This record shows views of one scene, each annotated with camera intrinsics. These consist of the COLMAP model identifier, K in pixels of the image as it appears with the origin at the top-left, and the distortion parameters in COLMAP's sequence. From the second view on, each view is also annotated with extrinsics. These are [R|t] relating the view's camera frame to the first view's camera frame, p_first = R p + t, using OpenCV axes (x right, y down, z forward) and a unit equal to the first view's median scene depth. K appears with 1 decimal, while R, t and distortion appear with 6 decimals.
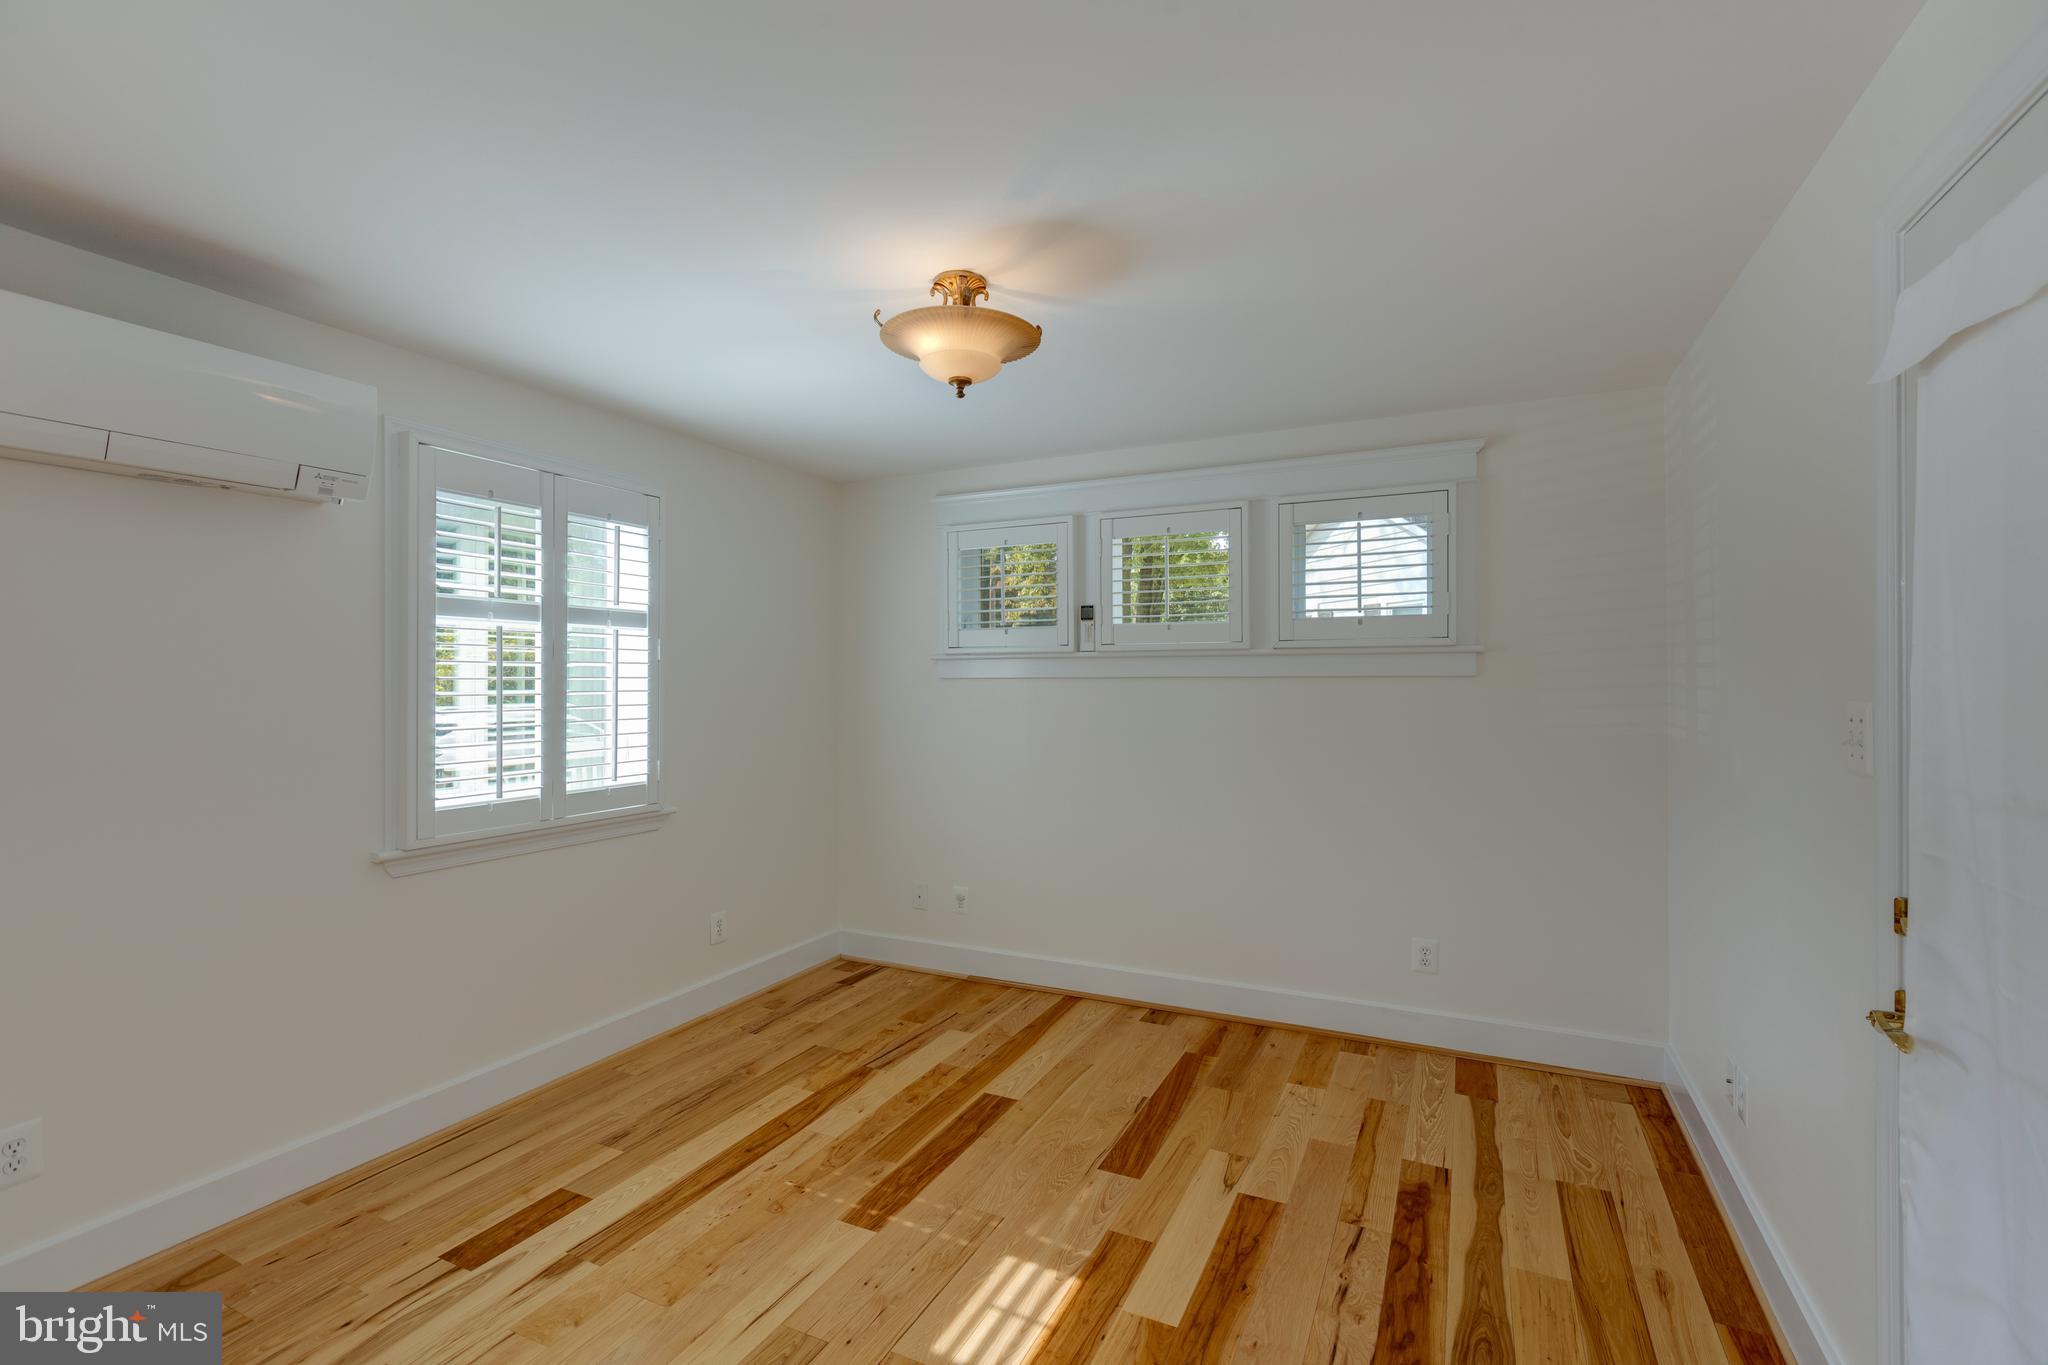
lens RADIAL K [[909.3, 0, 1033.1], [0, 909.3, 677.2], [0, 0, 1]] dist [0.004703, -0.001168]
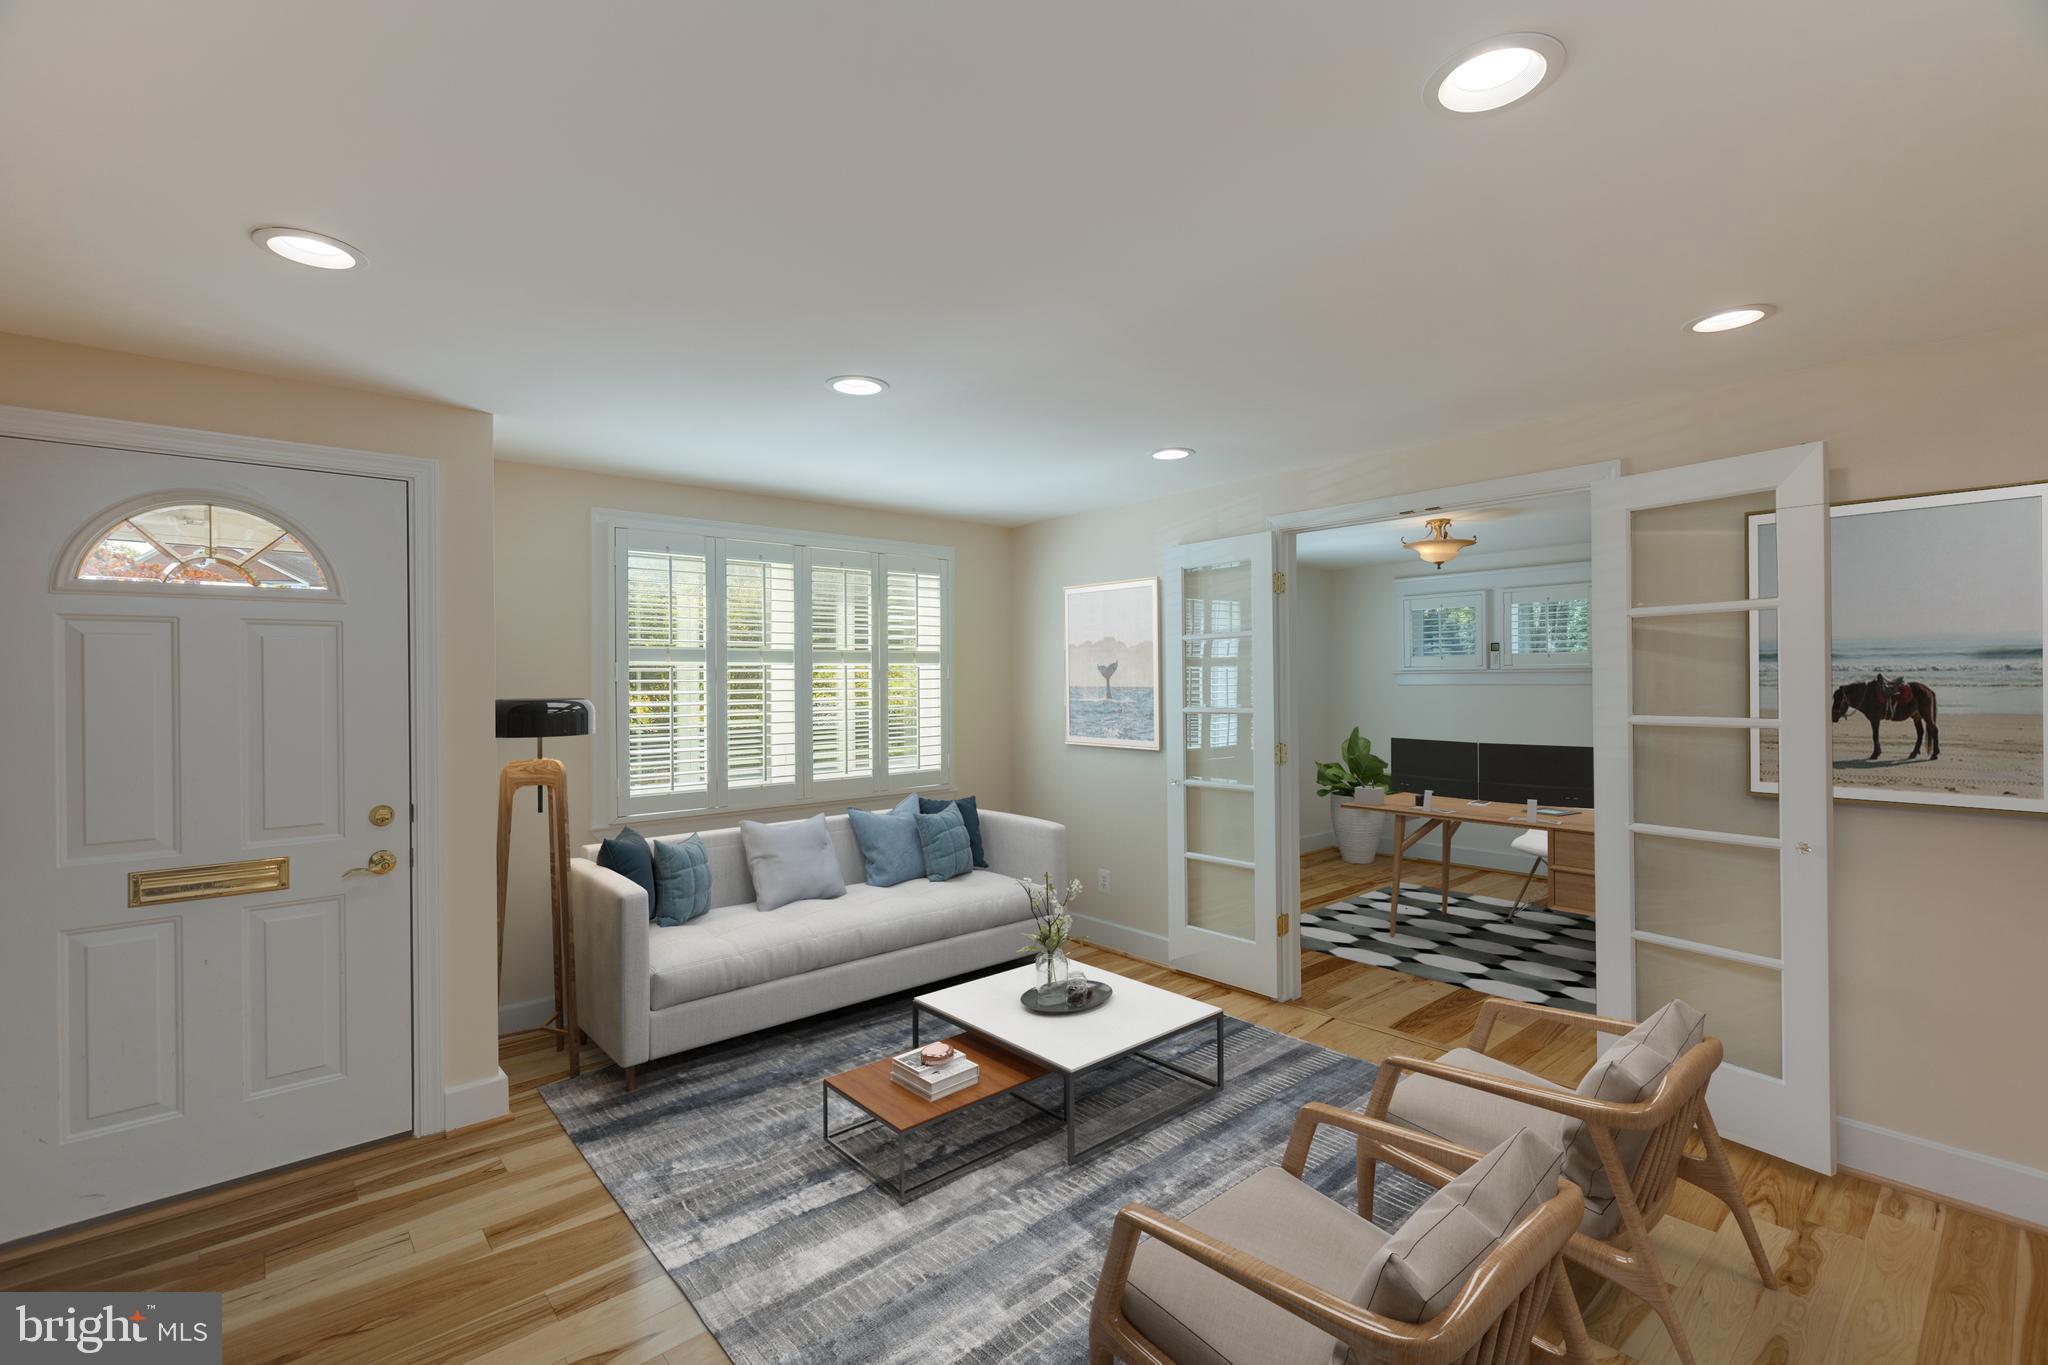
lens RADIAL K [[909.3, 0, 1031.1], [0, 909.3, 675.3], [0, 0, 1]] dist [0.004703, -0.001168]
pose [[0.921536, -0.004309, -0.388268, -0.099531], [0.003089, 0.999988, -0.003766, -0.016831], [0.388280, 0.002271, 0.921539, -1.140032]]
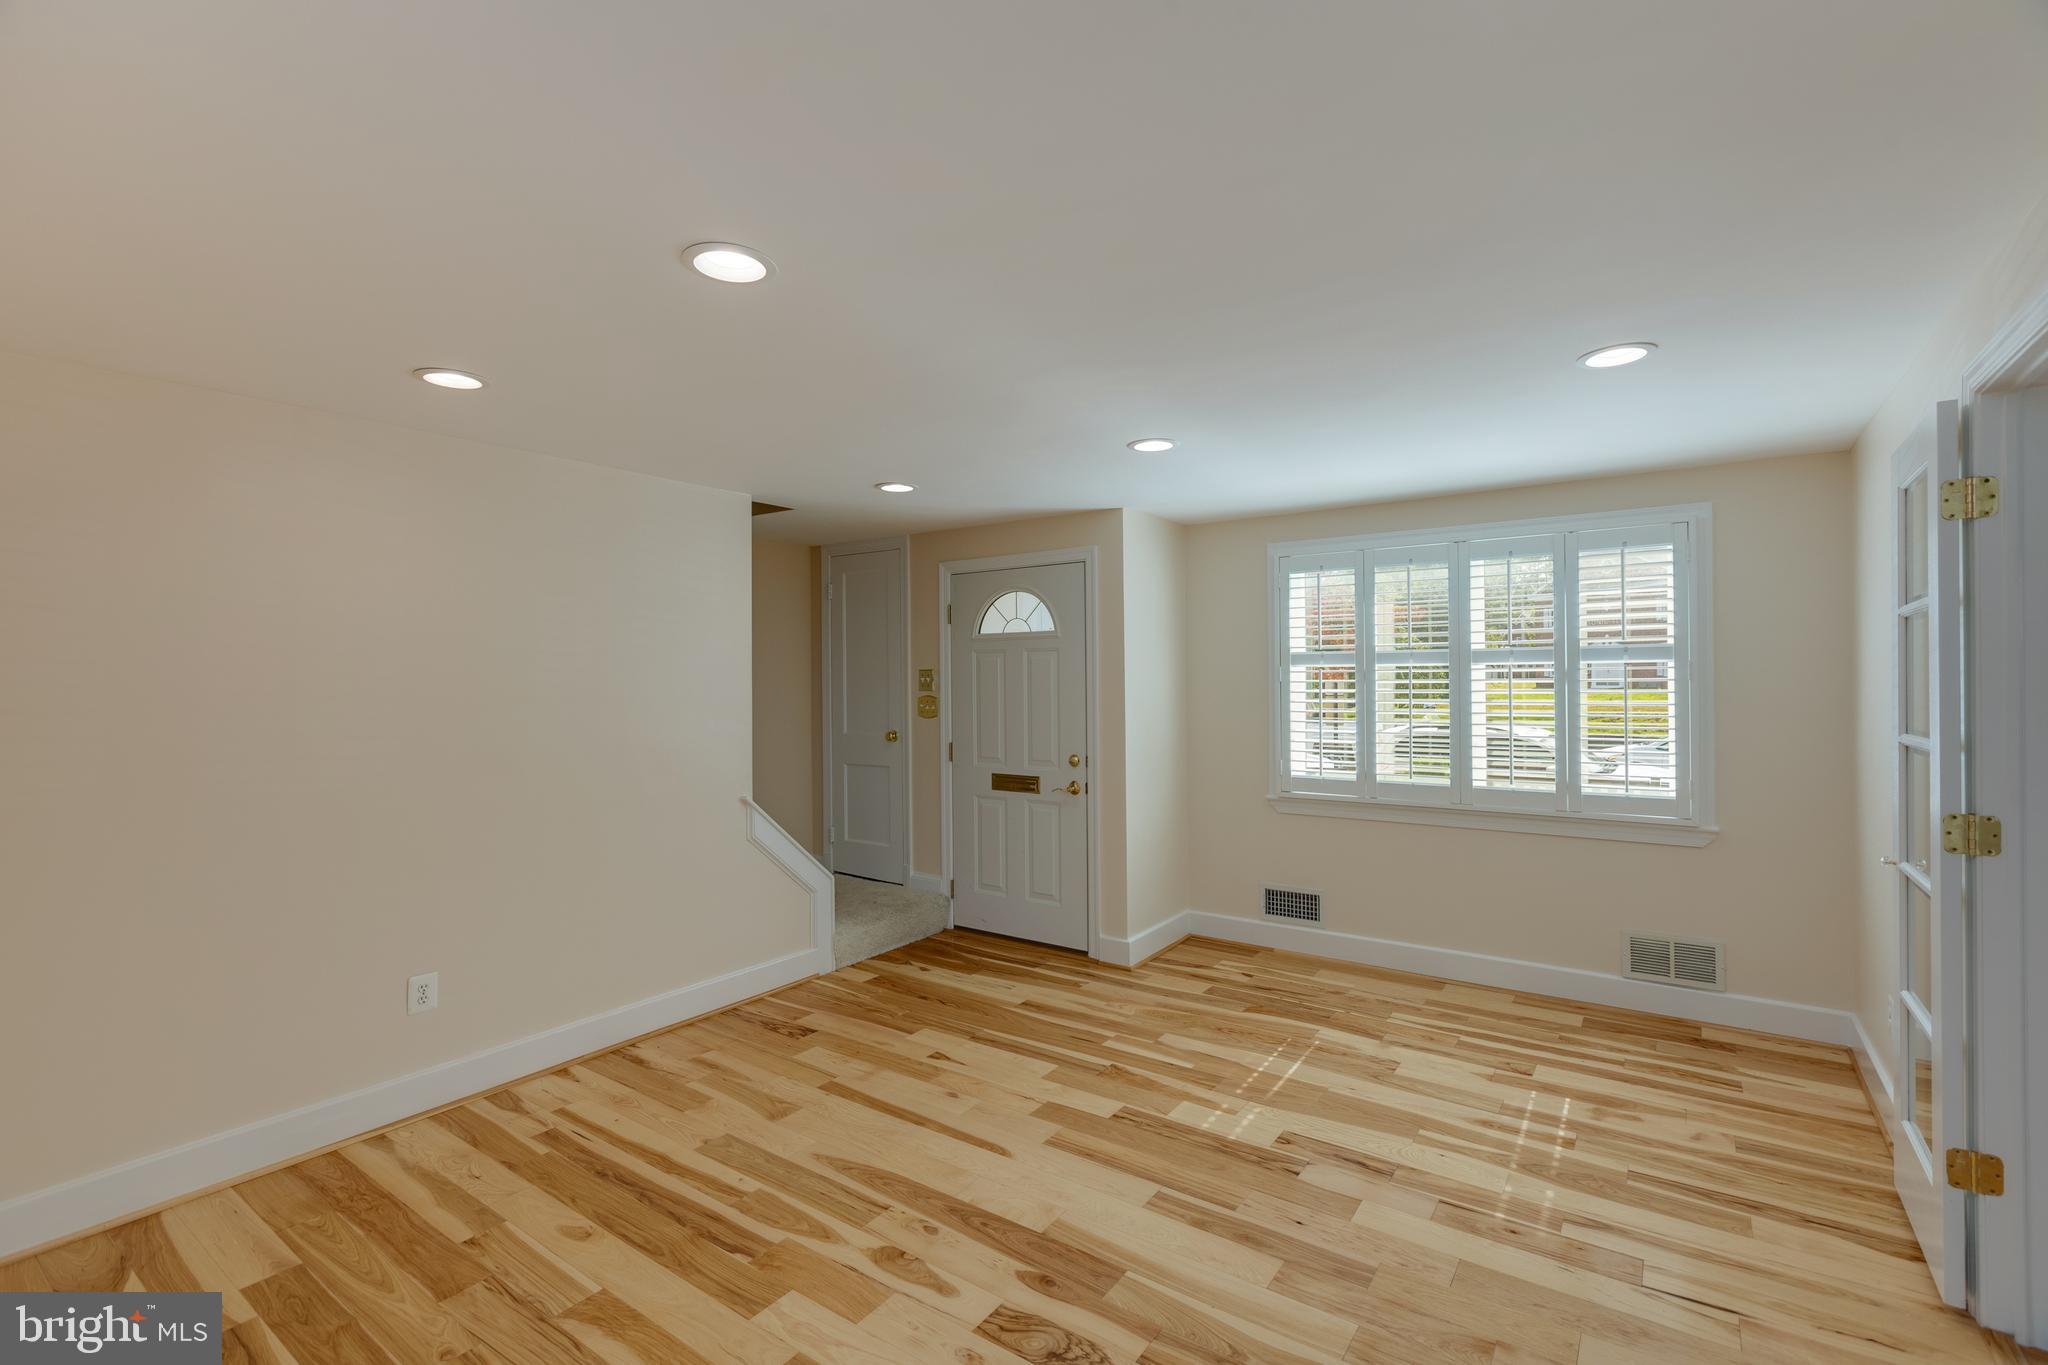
lens RADIAL K [[909.3, 0, 1027.6], [0, 909.3, 682.0], [0, 0, 1]] dist [0.004703, -0.001168]
pose [[-0.169774, 0.005865, -0.985466, 0.473499], [0.004173, 0.999978, 0.005233, -0.024266], [0.985474, -0.003224, -0.169795, -0.388364]]
